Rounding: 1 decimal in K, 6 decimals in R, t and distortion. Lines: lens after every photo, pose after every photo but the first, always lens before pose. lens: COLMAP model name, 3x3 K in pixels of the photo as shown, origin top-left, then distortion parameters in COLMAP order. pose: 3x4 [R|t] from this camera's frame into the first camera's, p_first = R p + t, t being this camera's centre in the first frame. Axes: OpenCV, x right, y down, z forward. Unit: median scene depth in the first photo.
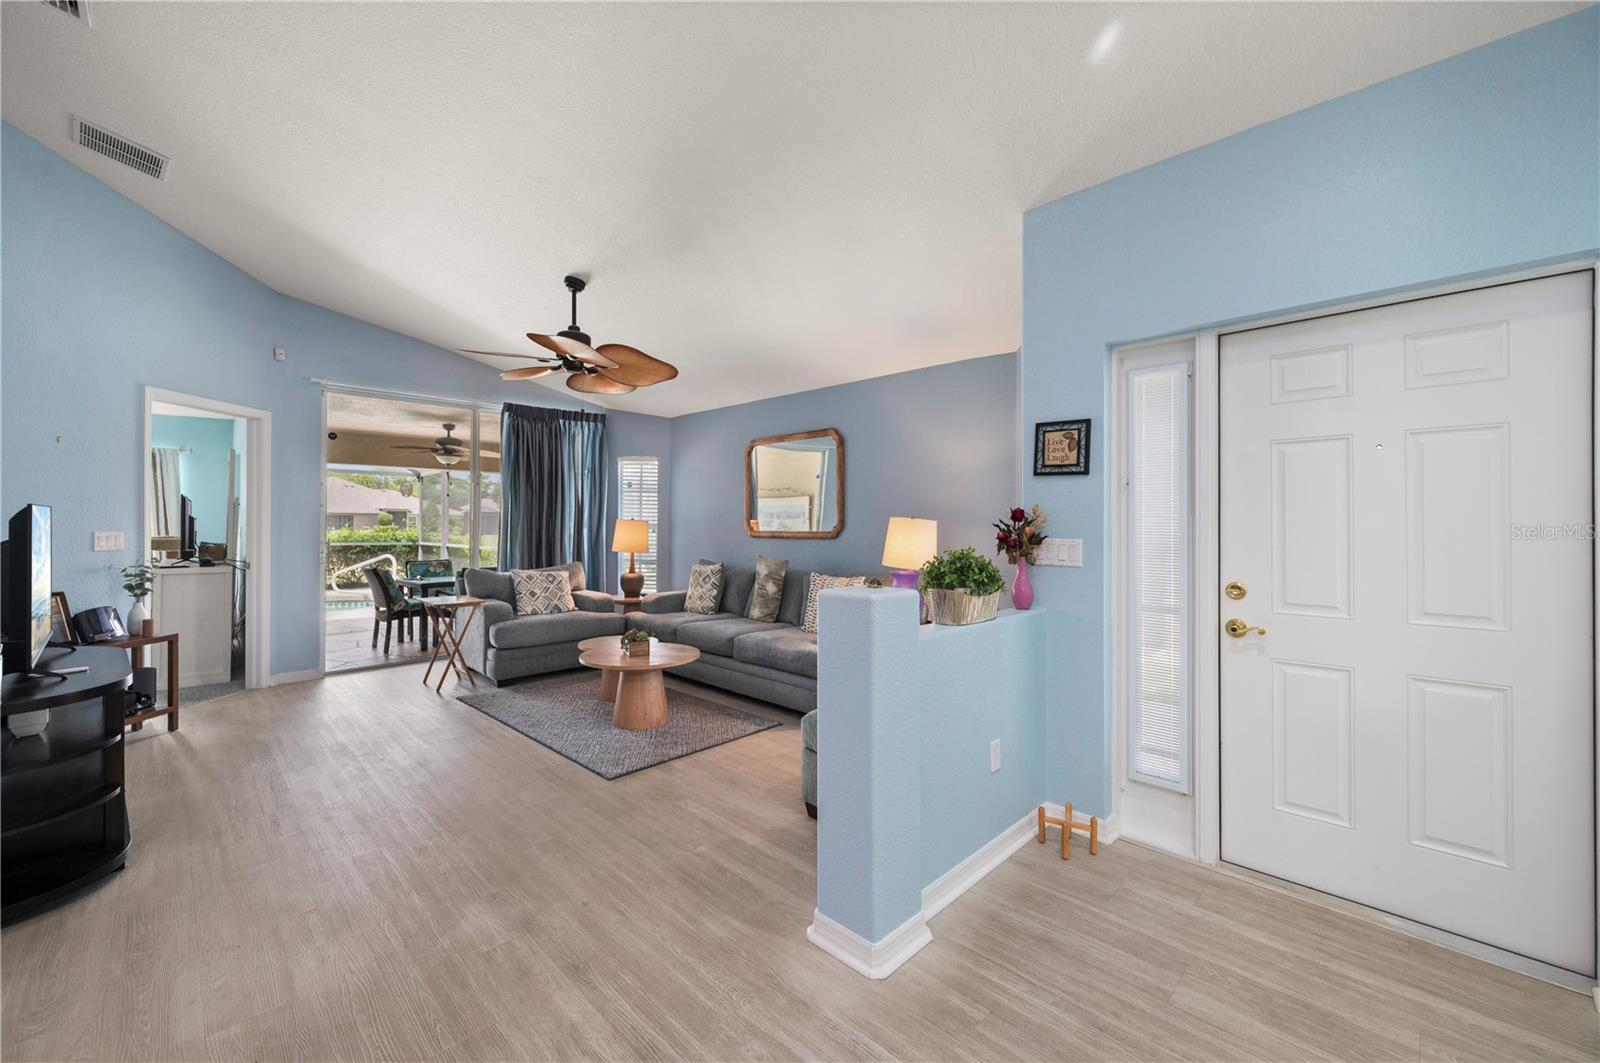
lens RADIAL K [[635.4, 0, 801.3], [0, 635.4, 518.1], [0, 0, 1]] dist [0.000656, 0.000058]
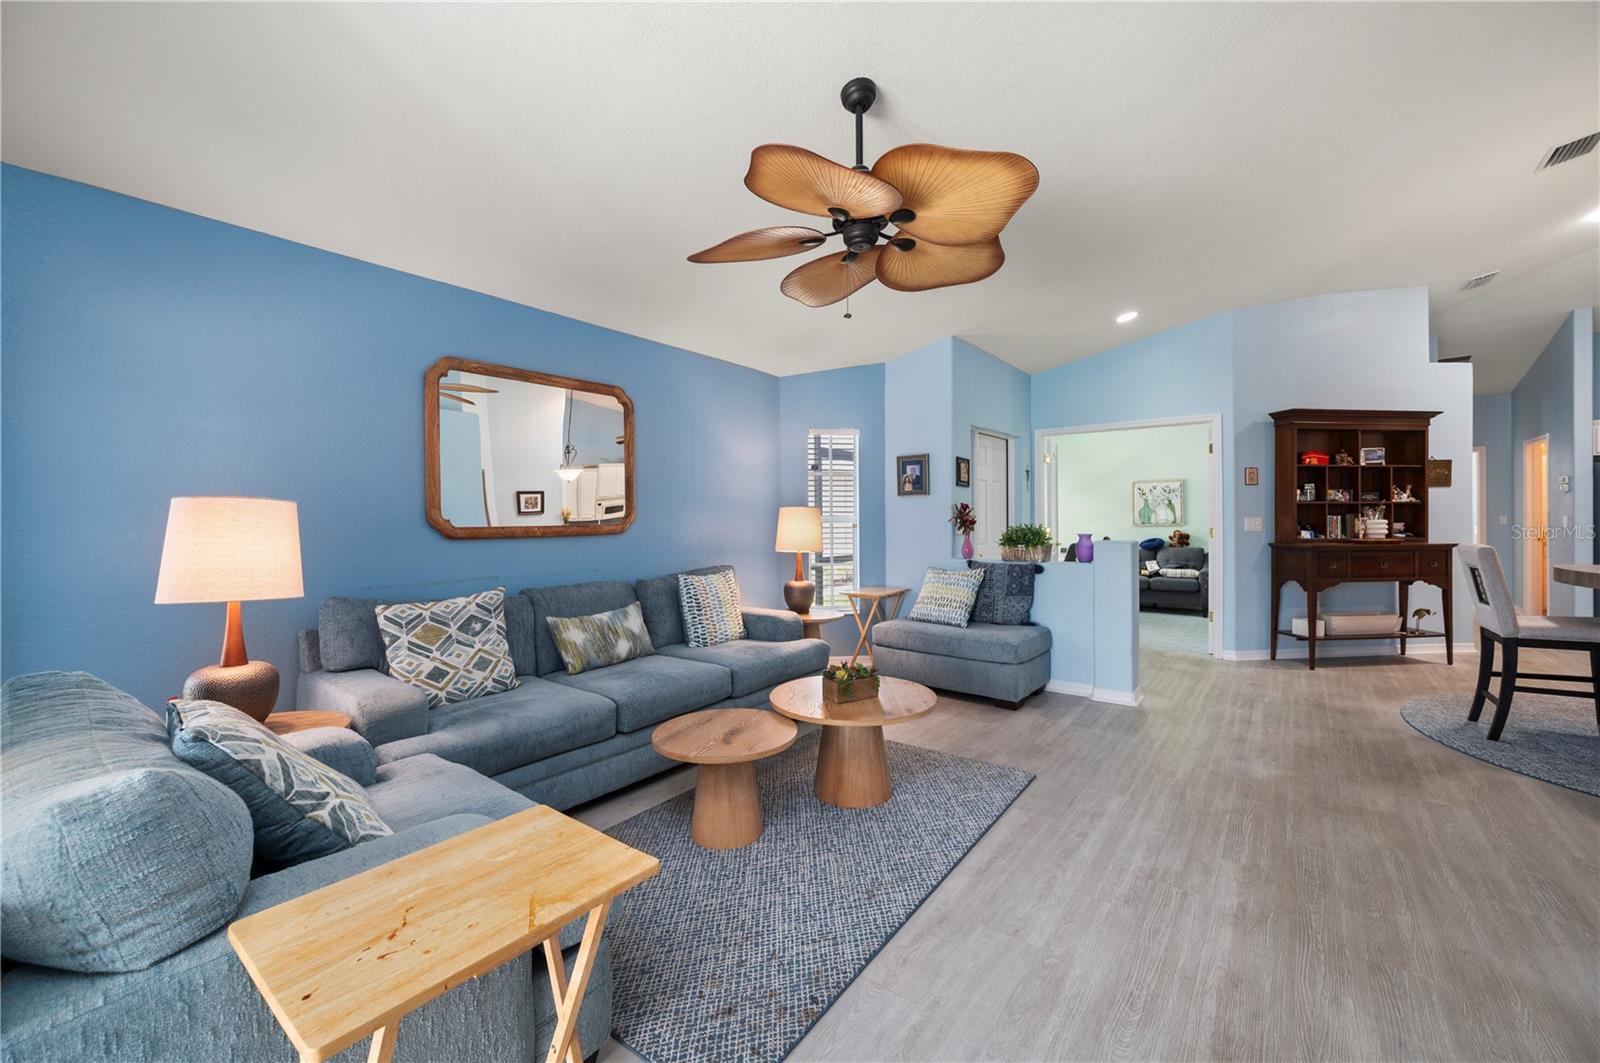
lens RADIAL K [[635.4, 0, 801.3], [0, 635.4, 518.1], [0, 0, 1]] dist [0.000656, 0.000058]
pose [[-0.119321, 0.000073, 0.992856, -0.745997], [0.002061, 0.999998, 0.000175, 0.015550], [-0.992854, 0.002067, -0.119321, 0.904507]]
